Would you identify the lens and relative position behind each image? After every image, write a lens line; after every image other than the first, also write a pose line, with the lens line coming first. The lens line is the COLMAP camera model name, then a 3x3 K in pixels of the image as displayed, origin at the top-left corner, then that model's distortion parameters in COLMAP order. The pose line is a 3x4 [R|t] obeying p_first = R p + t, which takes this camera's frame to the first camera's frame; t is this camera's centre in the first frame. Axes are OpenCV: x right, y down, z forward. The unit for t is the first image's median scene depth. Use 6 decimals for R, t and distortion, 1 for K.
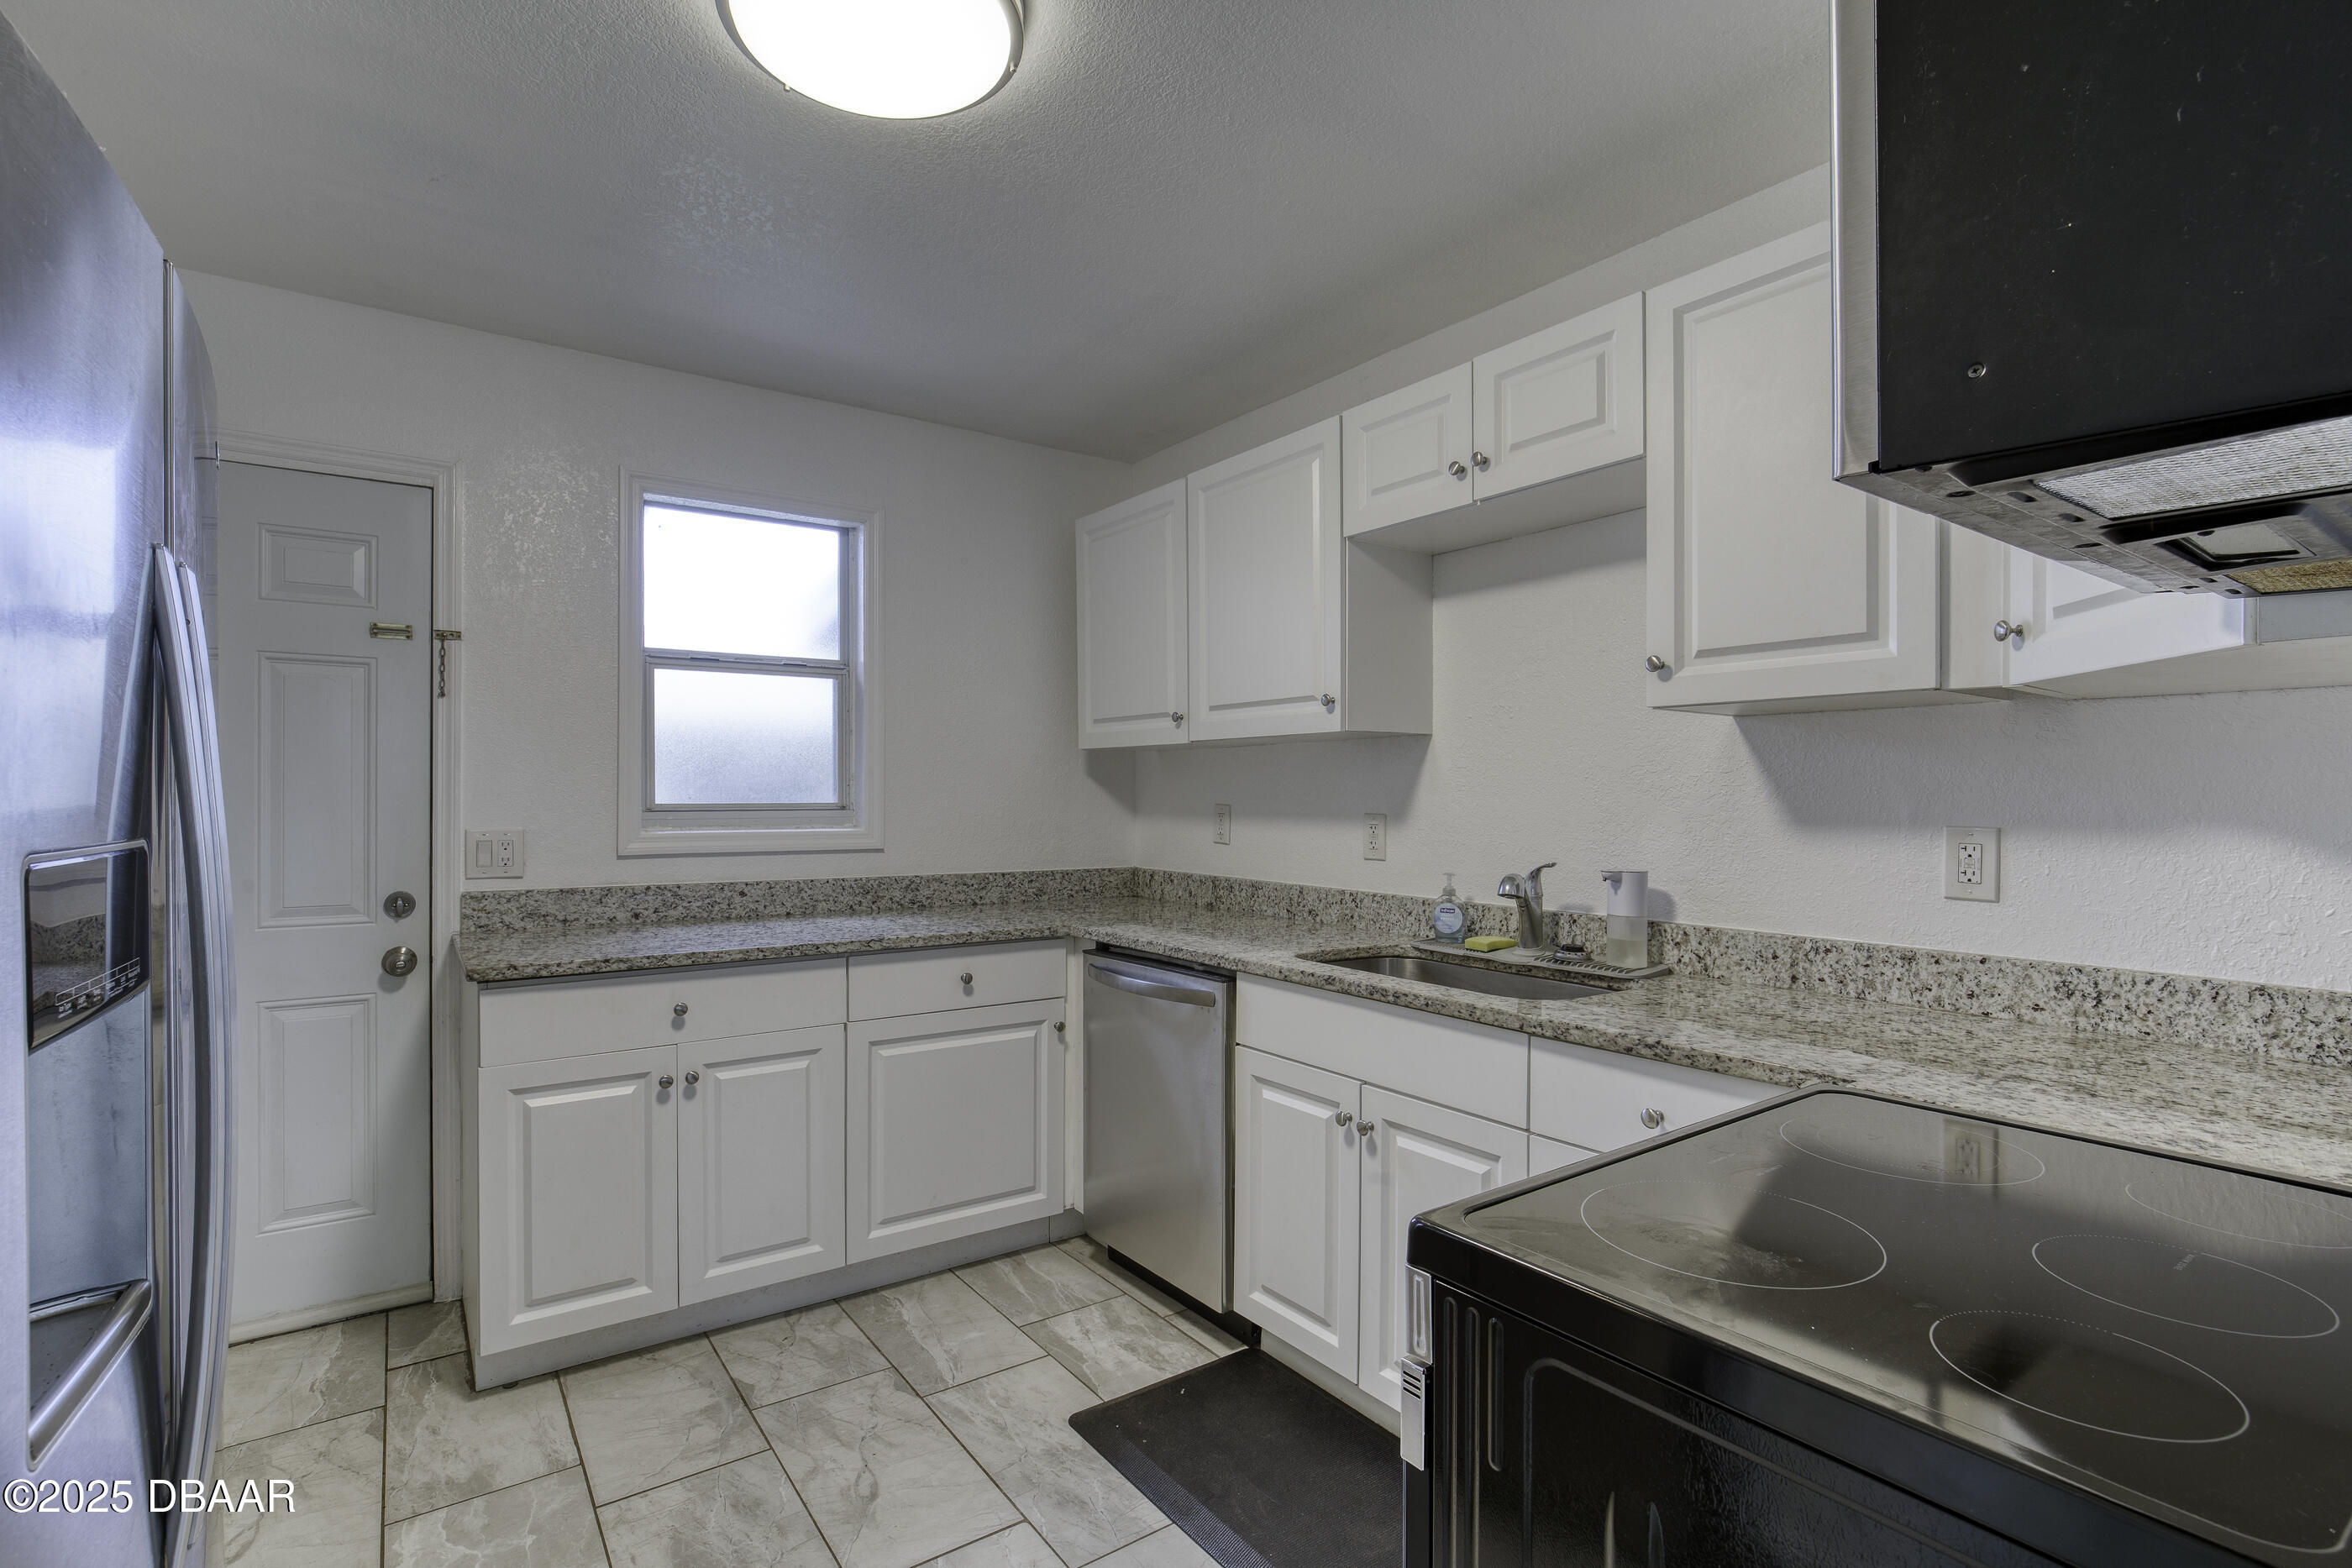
lens RADIAL K [[1086.9, 0, 1150.0], [0, 1086.9, 807.4], [0, 0, 1]] dist [-0.008169, 0.001455]
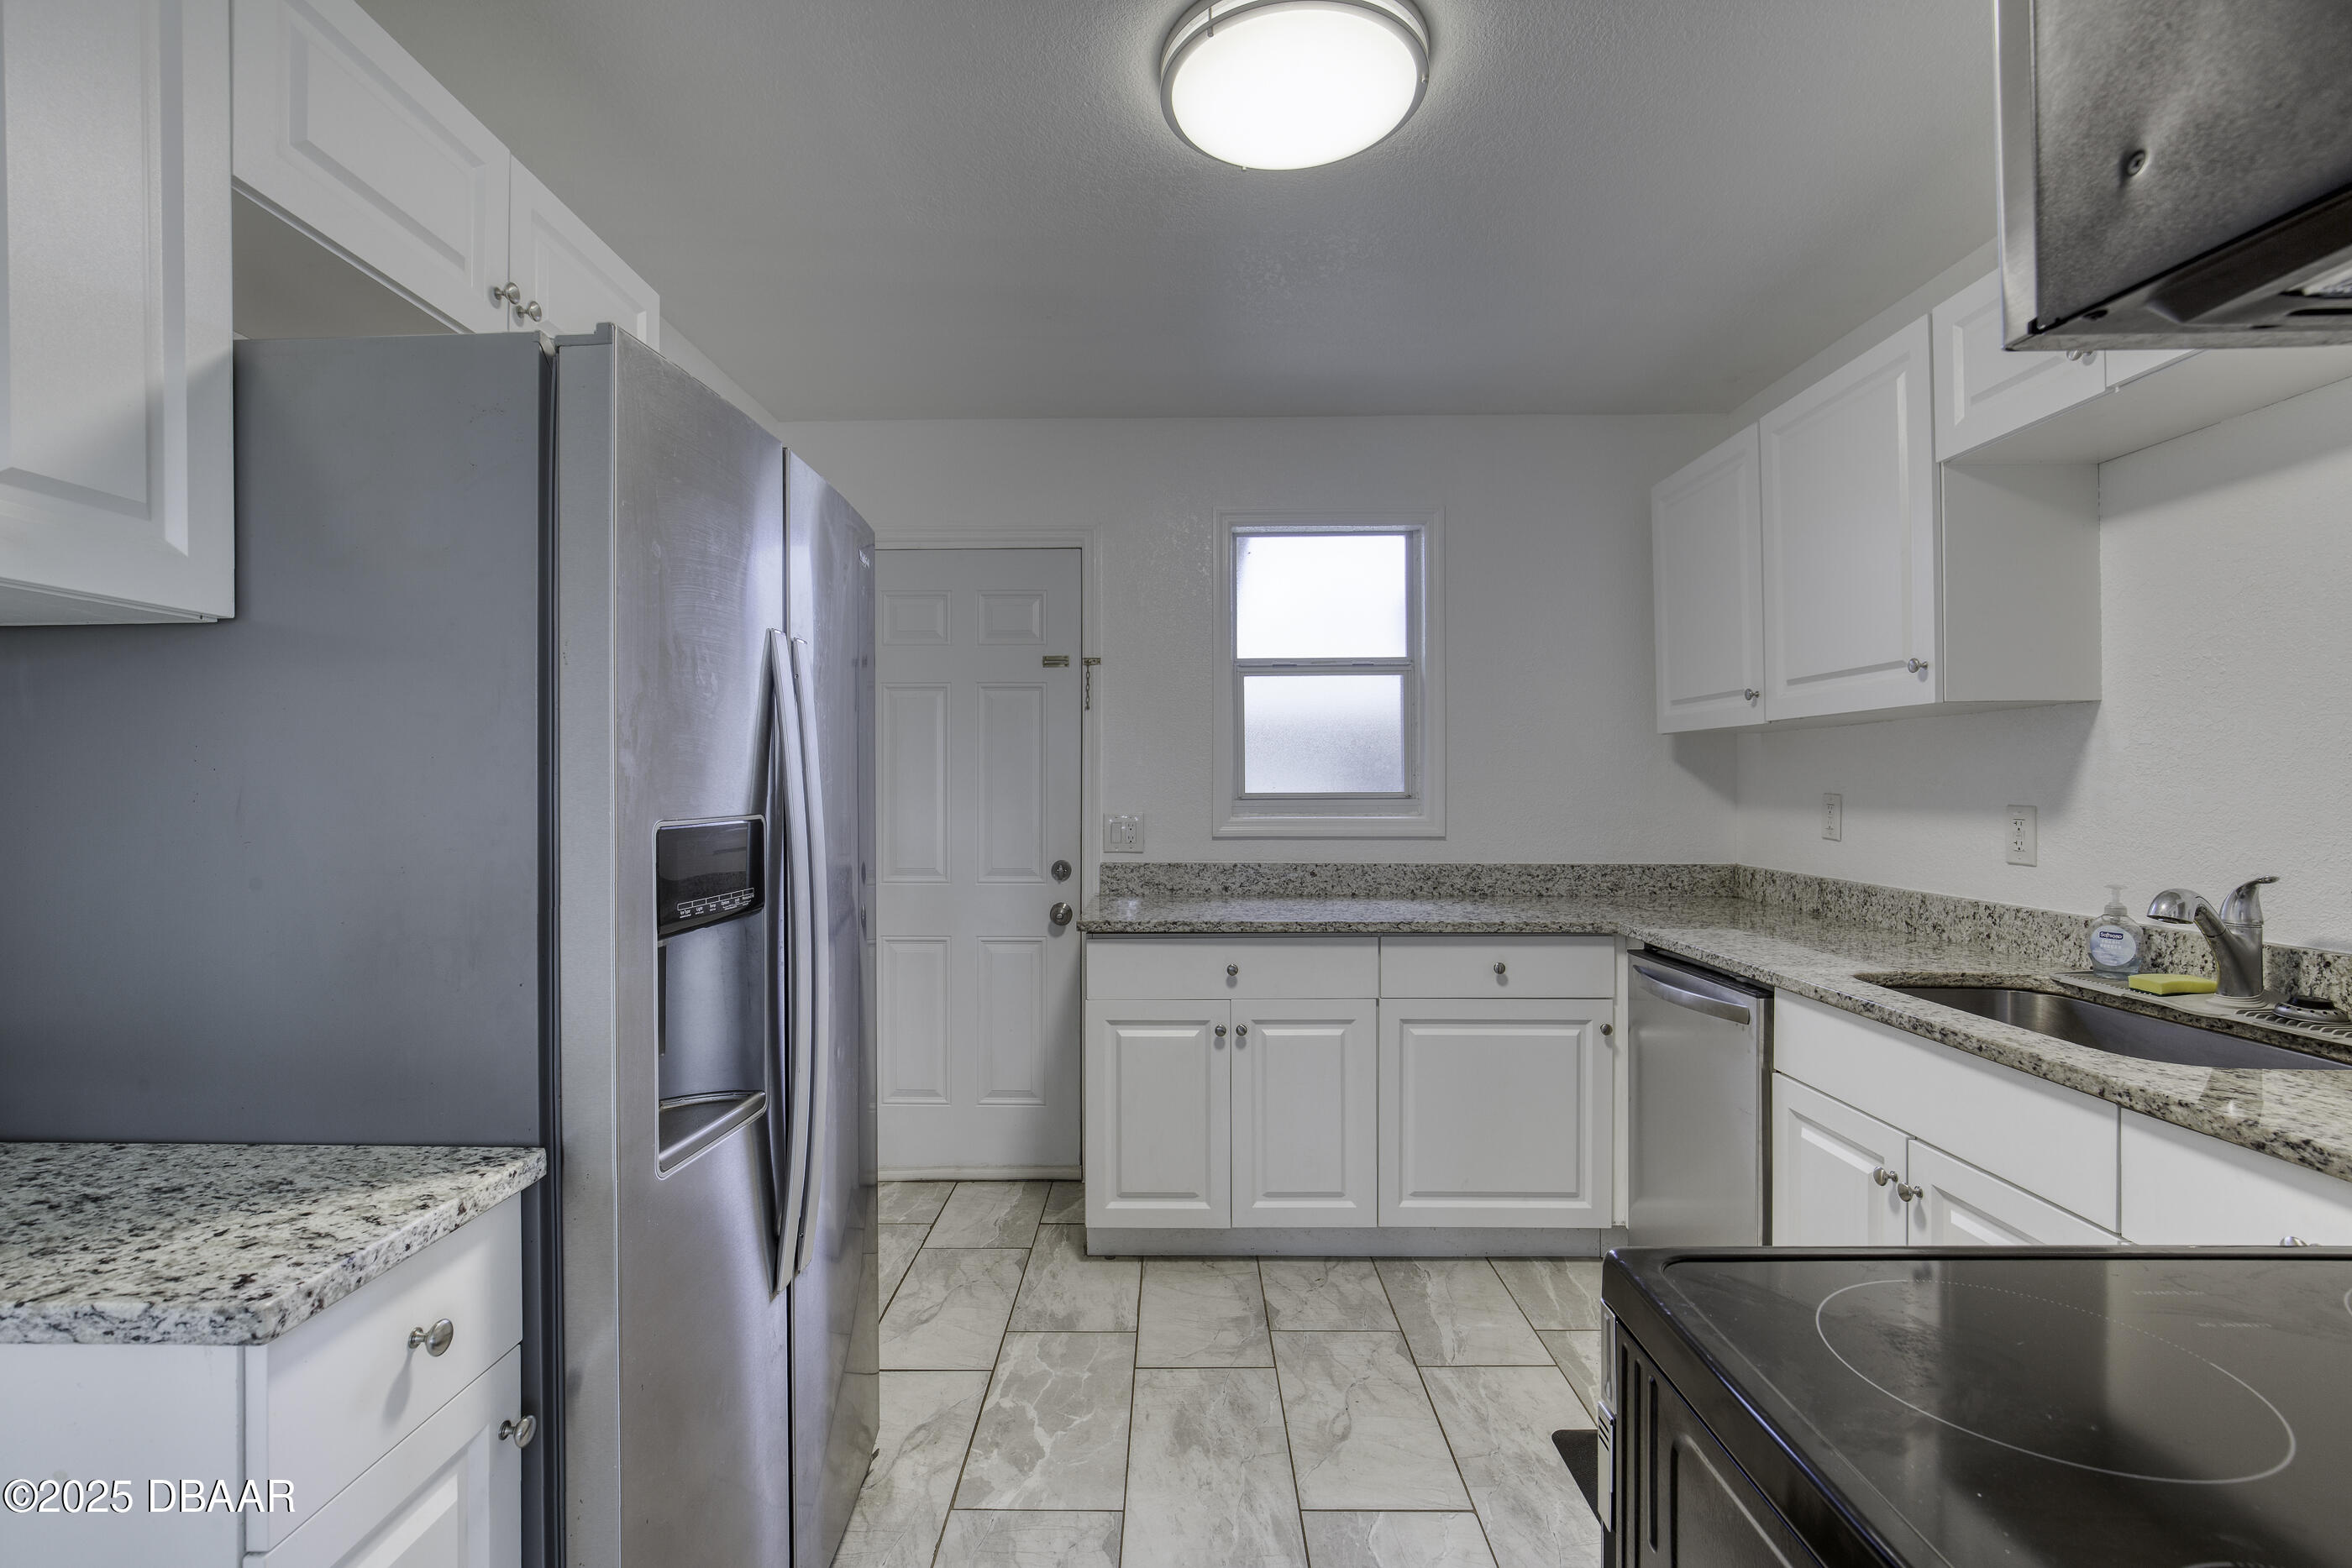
lens RADIAL K [[1072.6, 0, 1160.9], [0, 1072.6, 787.0], [0, 0, 1]] dist [-0.013647, 0.005864]
pose [[0.813306, -0.003011, -0.581828, 0.166635], [-0.002621, 0.999957, -0.008839, 0.000989], [0.581830, 0.008714, 0.813264, 0.021406]]
